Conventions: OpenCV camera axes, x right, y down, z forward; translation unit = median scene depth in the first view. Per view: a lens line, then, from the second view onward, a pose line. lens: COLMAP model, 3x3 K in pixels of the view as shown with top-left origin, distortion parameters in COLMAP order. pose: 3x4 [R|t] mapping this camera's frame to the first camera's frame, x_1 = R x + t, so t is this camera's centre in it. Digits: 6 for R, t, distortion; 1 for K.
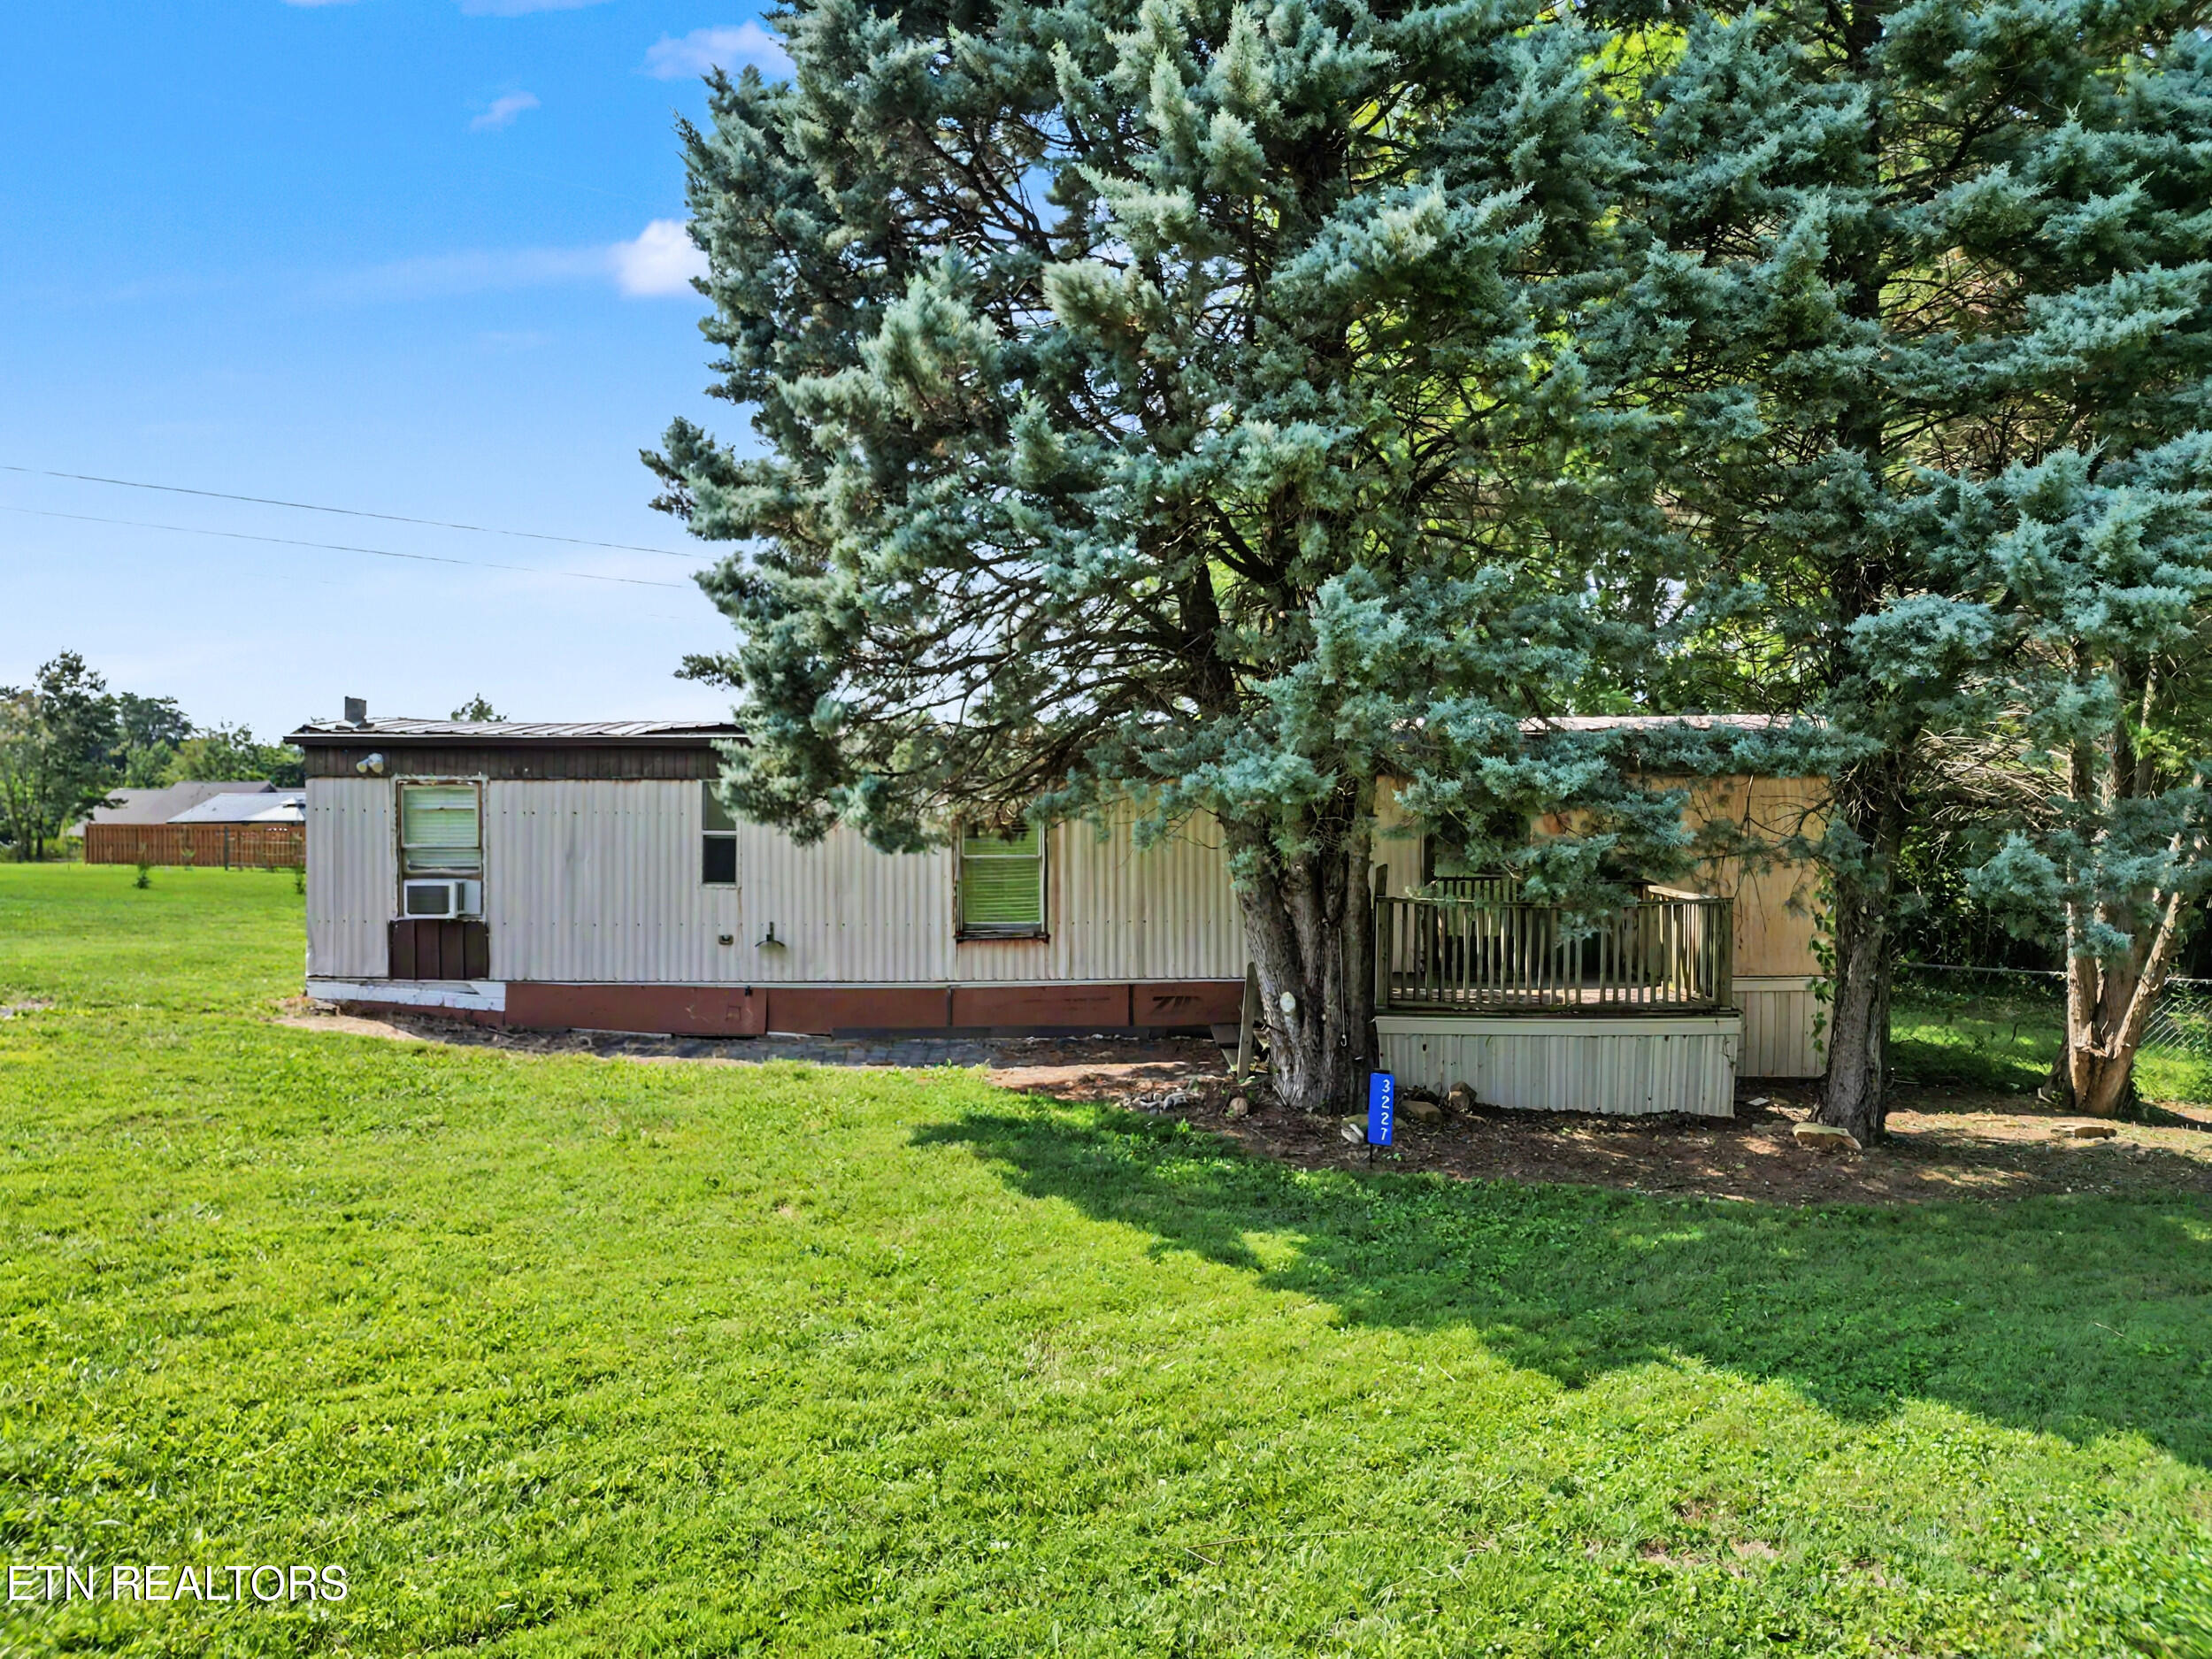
lens RADIAL K [[1609.5, 0, 1106.0], [0, 1609.5, 829.5], [0, 0, 1]] dist [0.004797, -0.003059]
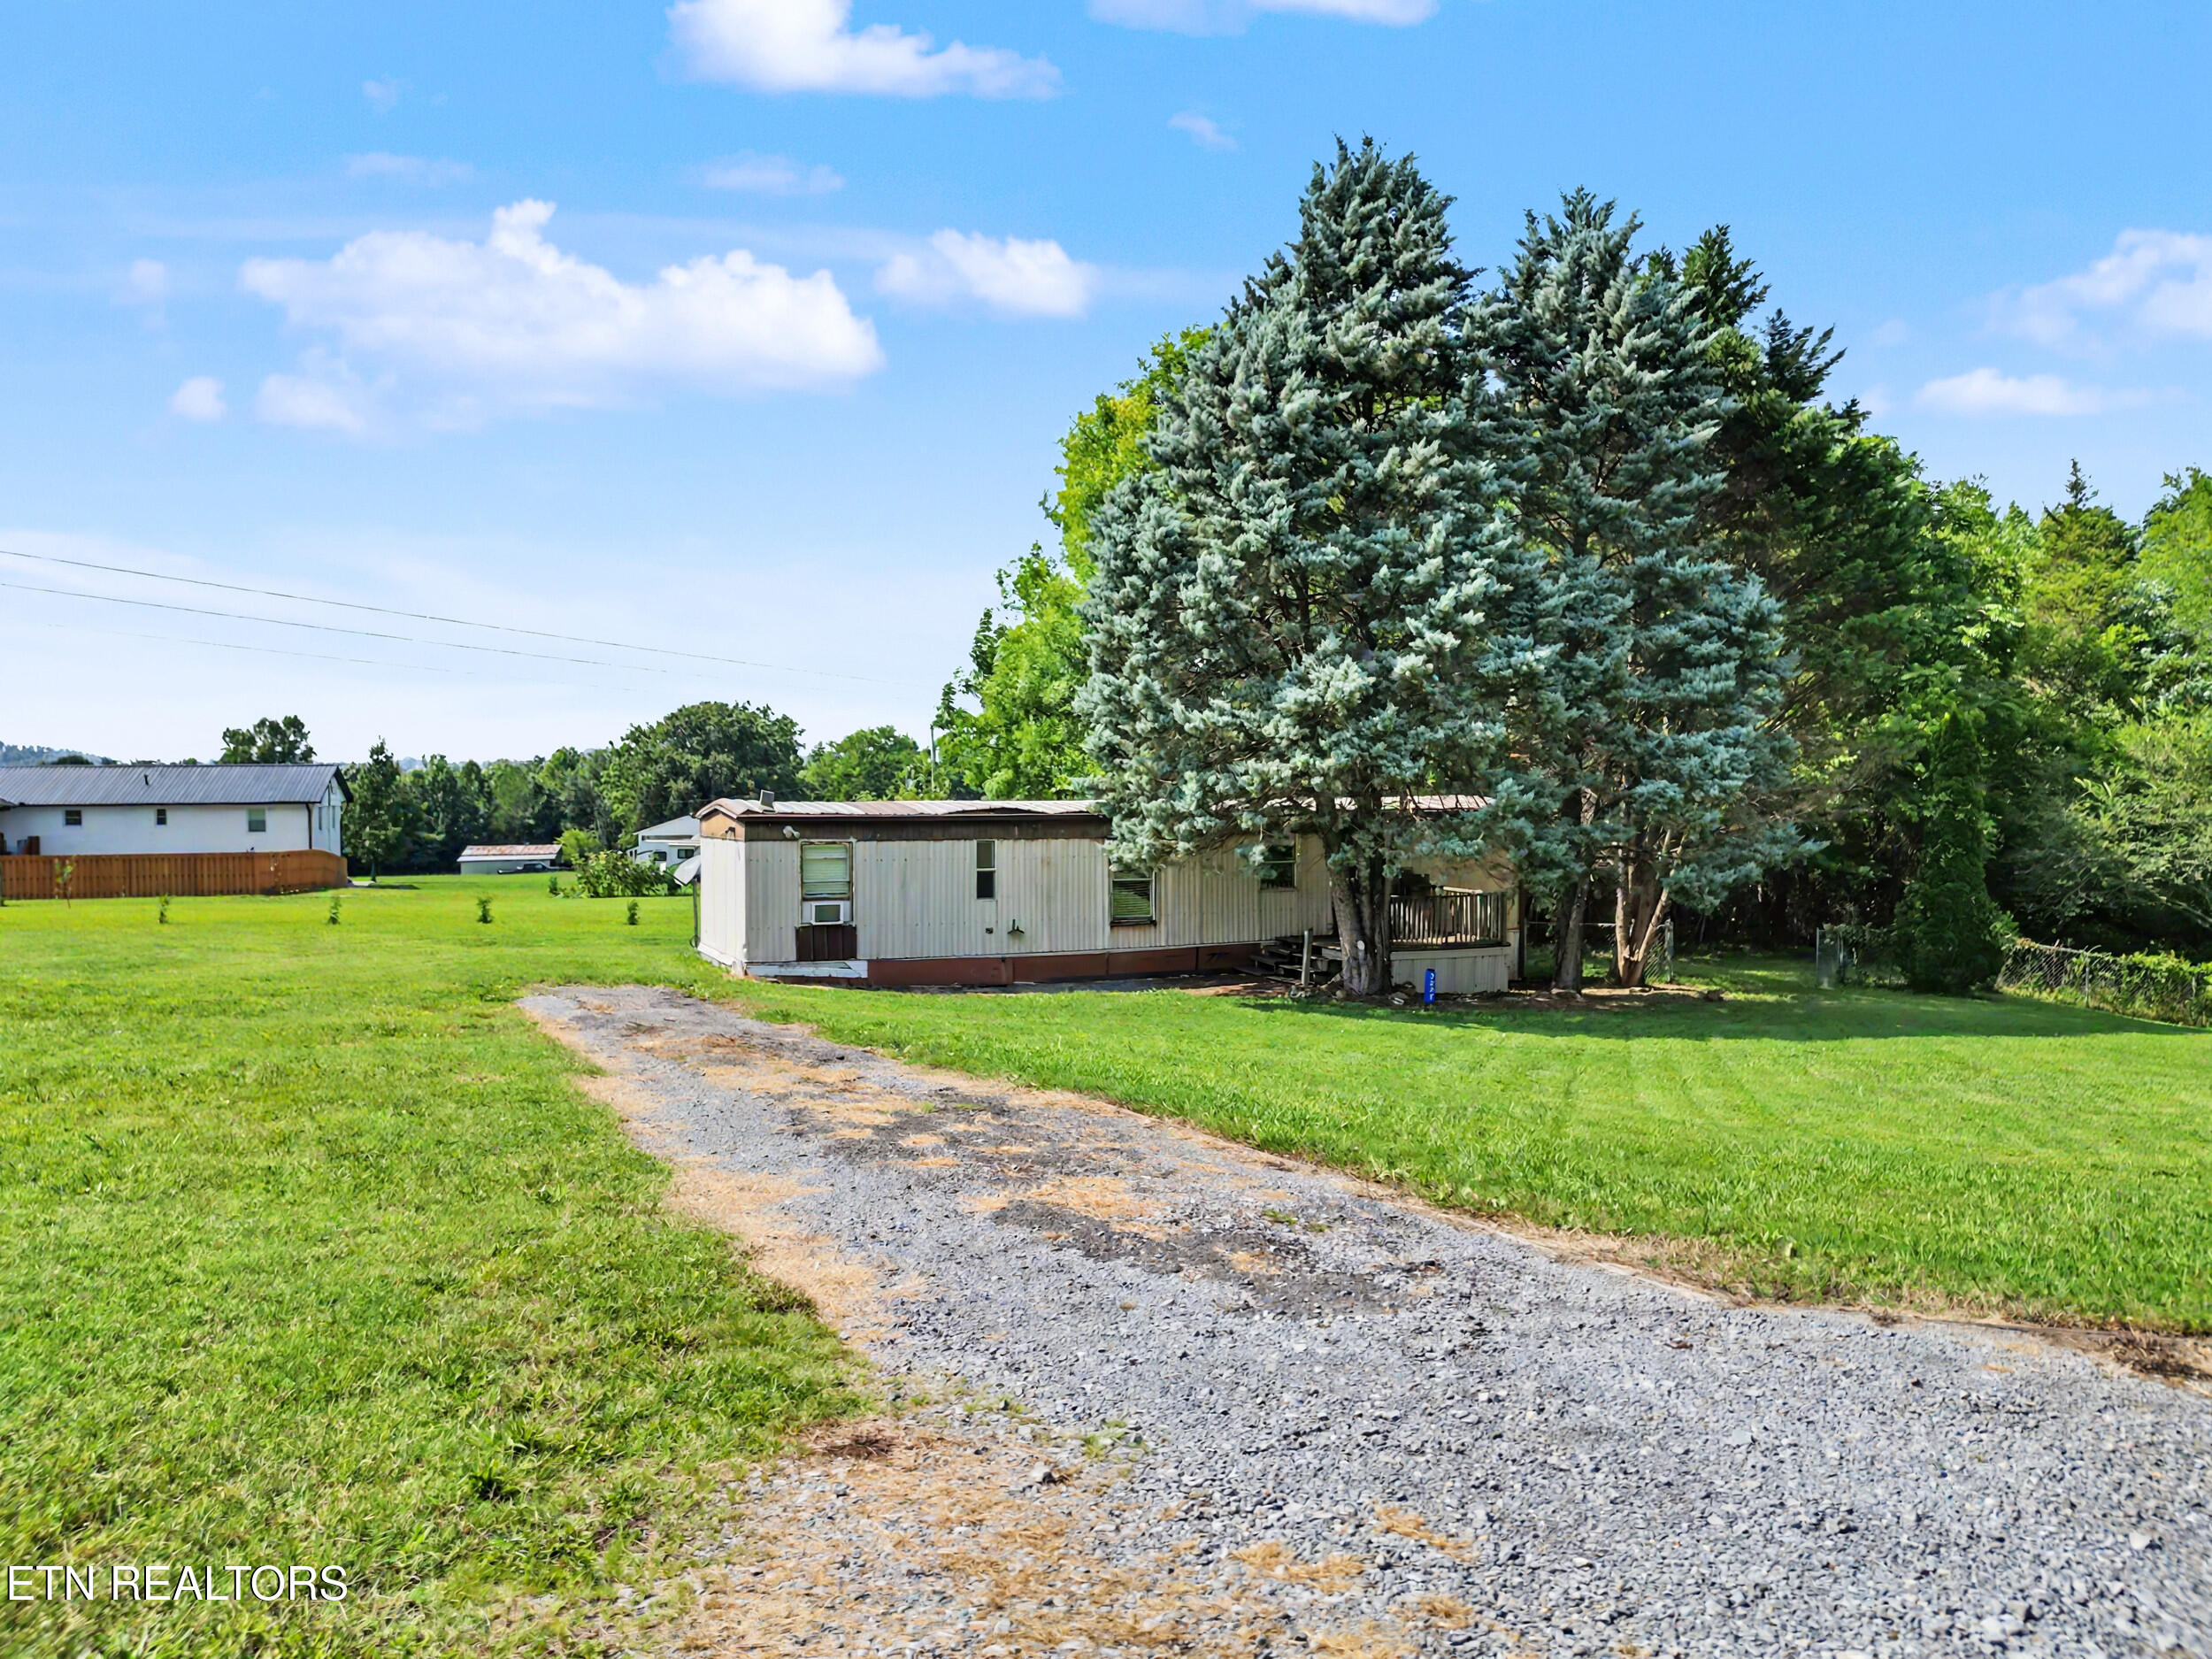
lens RADIAL K [[1609.5, 0, 1106.0], [0, 1609.5, 829.5], [0, 0, 1]] dist [0.004797, -0.003059]
pose [[0.923161, -0.011833, 0.384231, -0.790176], [0.012561, 0.999921, 0.000616, -0.040748], [-0.384208, 0.004258, 0.923237, -0.658461]]
